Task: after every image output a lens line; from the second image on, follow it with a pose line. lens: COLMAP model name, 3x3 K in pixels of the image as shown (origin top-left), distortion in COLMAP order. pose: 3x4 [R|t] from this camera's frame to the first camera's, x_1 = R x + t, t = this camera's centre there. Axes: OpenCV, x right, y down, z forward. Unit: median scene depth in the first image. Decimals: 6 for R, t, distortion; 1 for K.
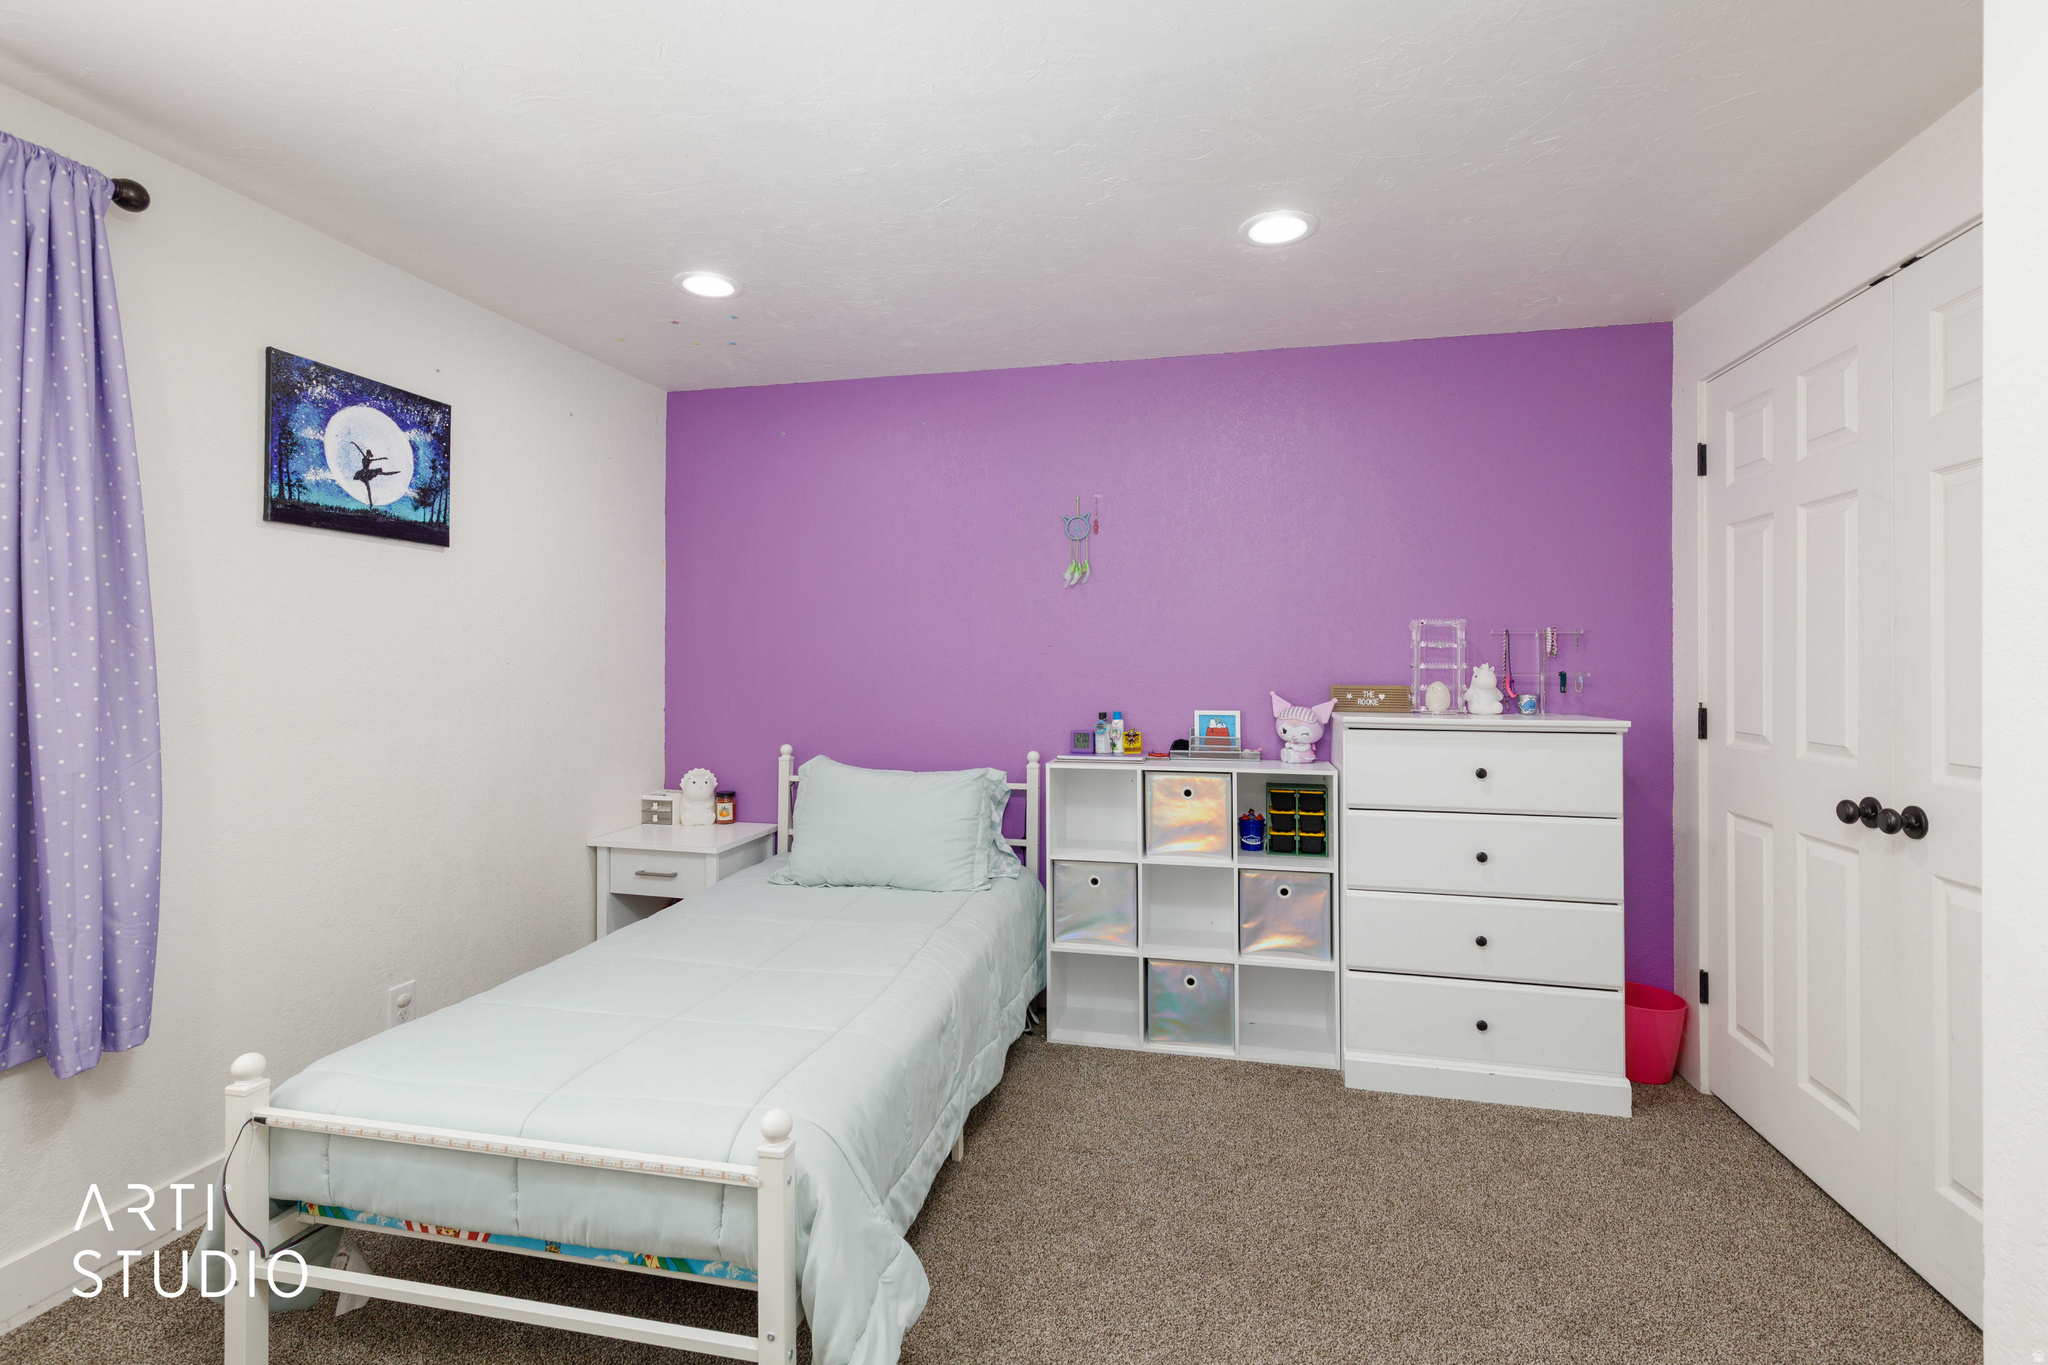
lens RADIAL K [[924.7, 0, 1028.4], [0, 924.7, 673.9], [0, 0, 1]] dist [0.004187, 0.000056]
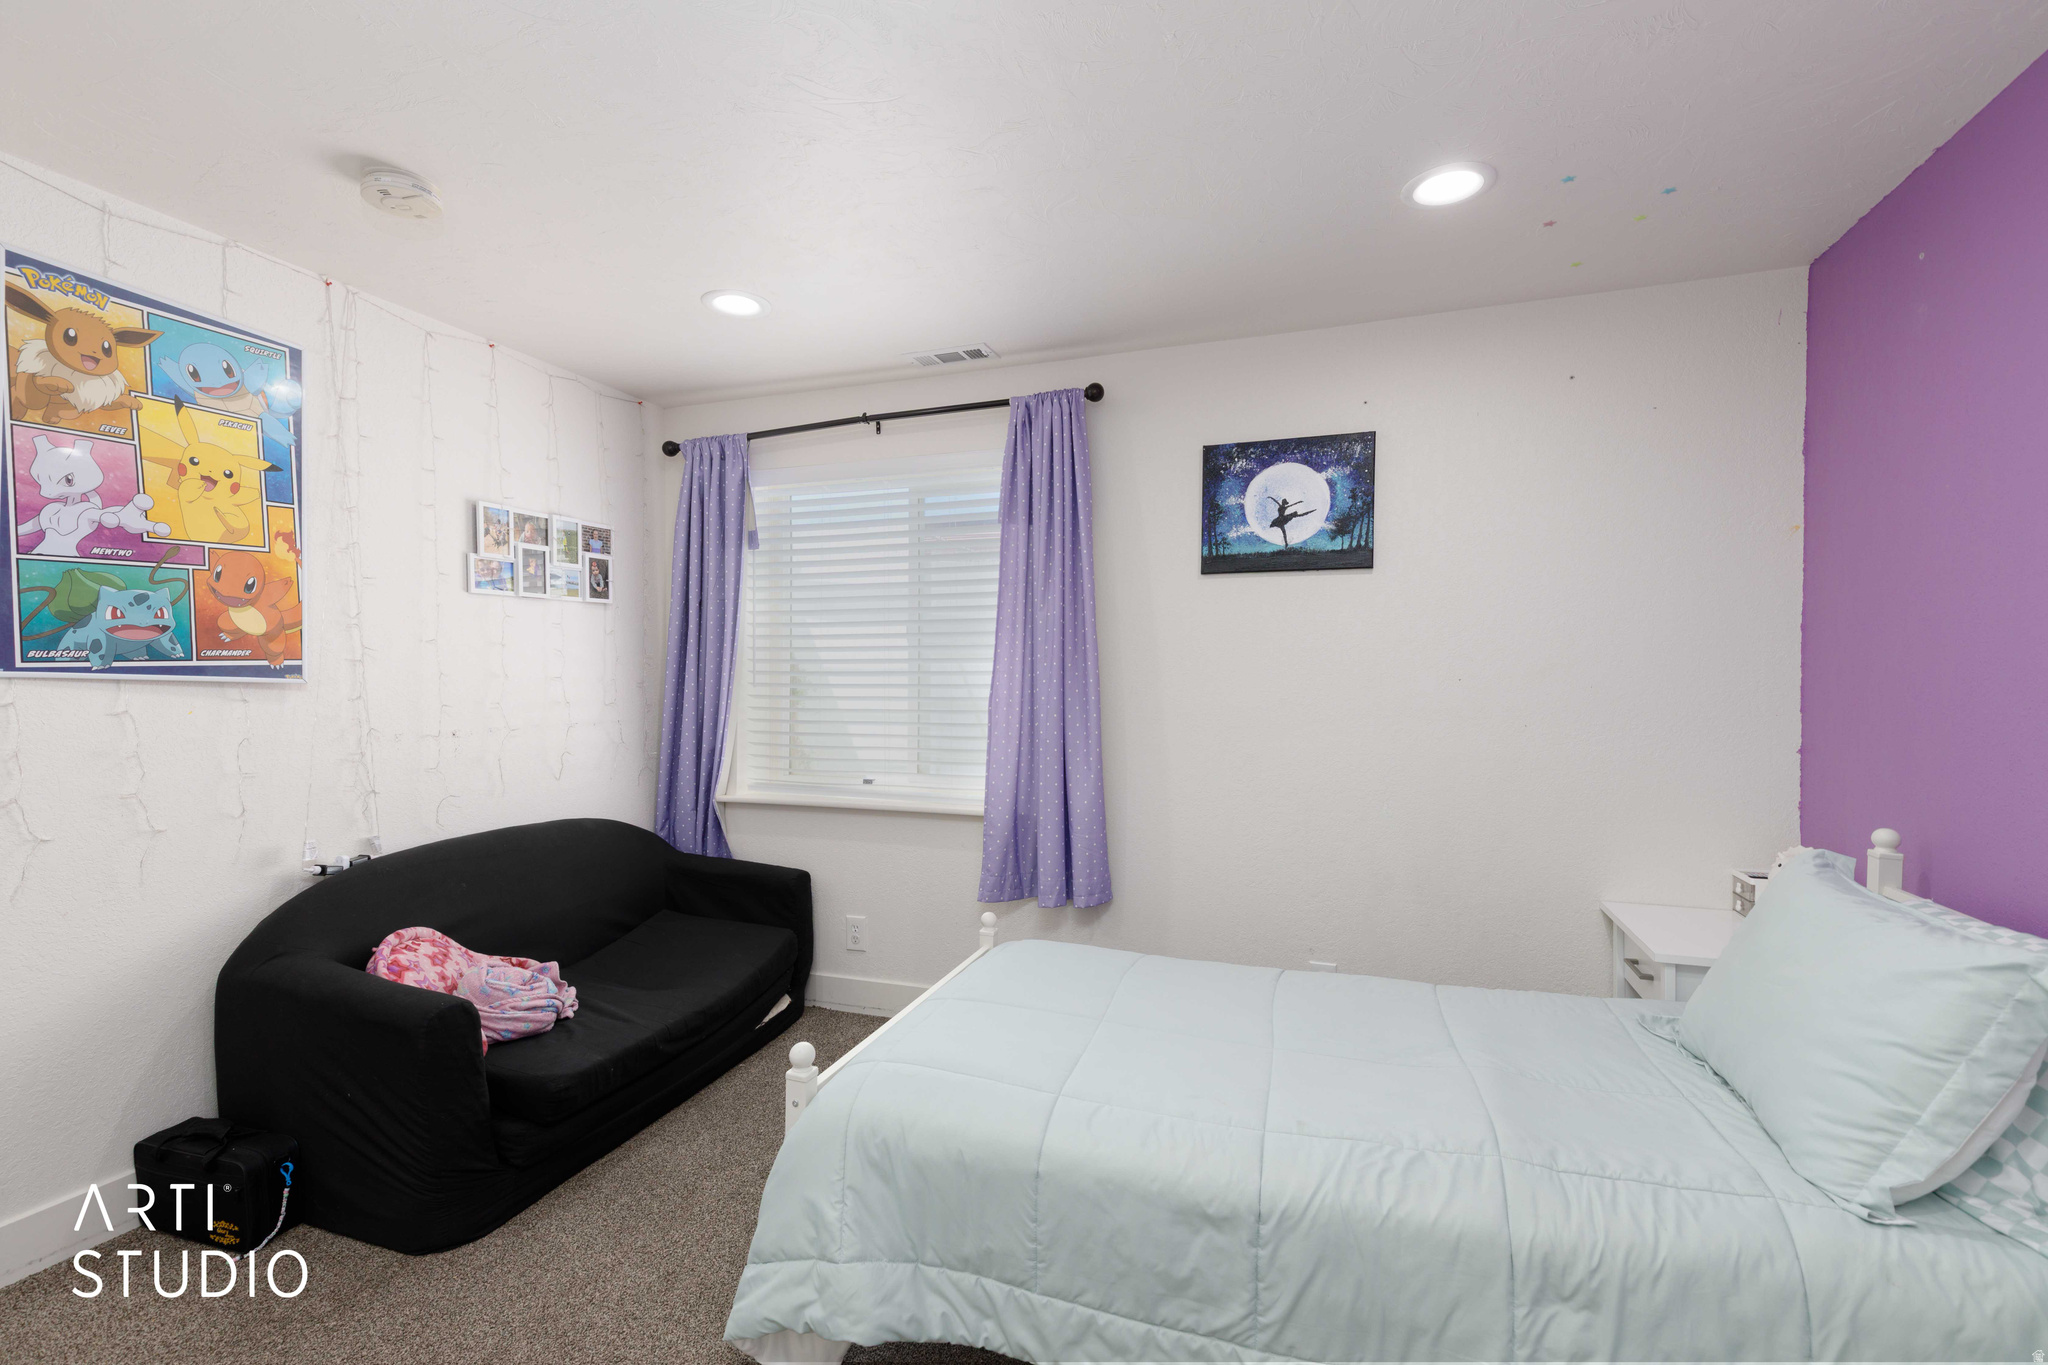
lens RADIAL K [[924.7, 0, 1023.0], [0, 924.7, 682.8], [0, 0, 1]] dist [0.004187, 0.000056]
pose [[-0.112152, 0.002026, -0.993689, 0.501801], [-0.014270, 0.999892, 0.003650, -0.006533], [0.993589, 0.014590, -0.112111, 0.805938]]
